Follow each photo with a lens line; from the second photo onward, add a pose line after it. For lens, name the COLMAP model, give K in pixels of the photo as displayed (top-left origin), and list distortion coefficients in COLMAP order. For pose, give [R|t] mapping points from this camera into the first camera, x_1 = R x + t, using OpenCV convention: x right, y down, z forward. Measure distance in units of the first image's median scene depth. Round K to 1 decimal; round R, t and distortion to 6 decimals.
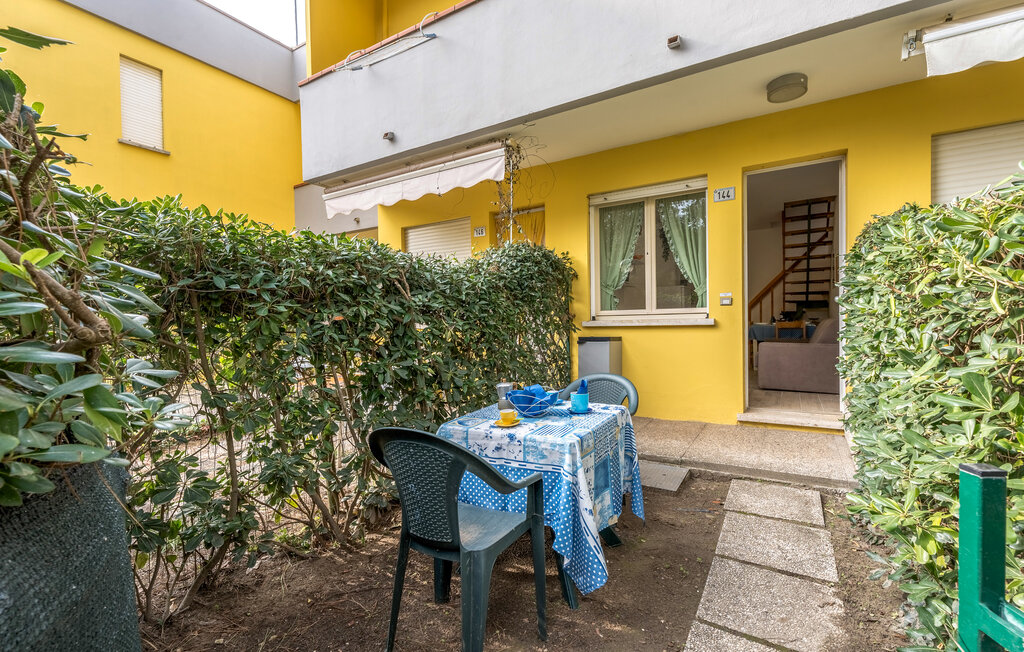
lens RADIAL K [[449.6, 0, 514.8], [0, 449.6, 323.8], [0, 0, 1]] dist [0.001024, -0.000992]
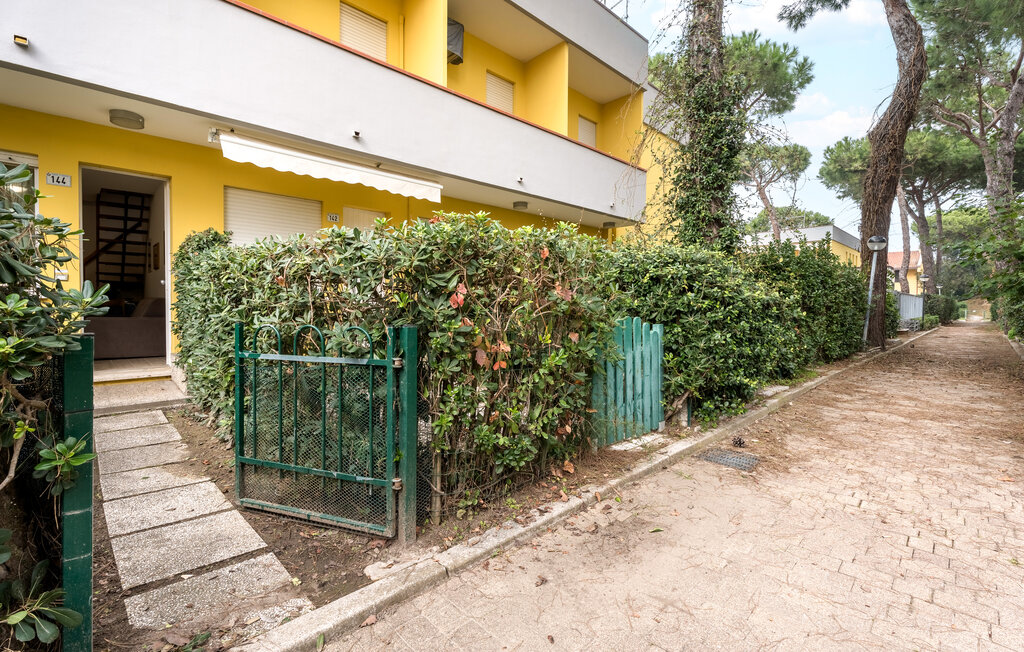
lens RADIAL K [[449.6, 0, 514.8], [0, 449.6, 323.8], [0, 0, 1]] dist [0.001024, -0.000992]
pose [[0.242619, -0.024078, 0.969823, -0.360567], [-0.009283, 0.999589, 0.027140, 0.025191], [-0.970077, -0.015587, 0.242296, -0.375617]]
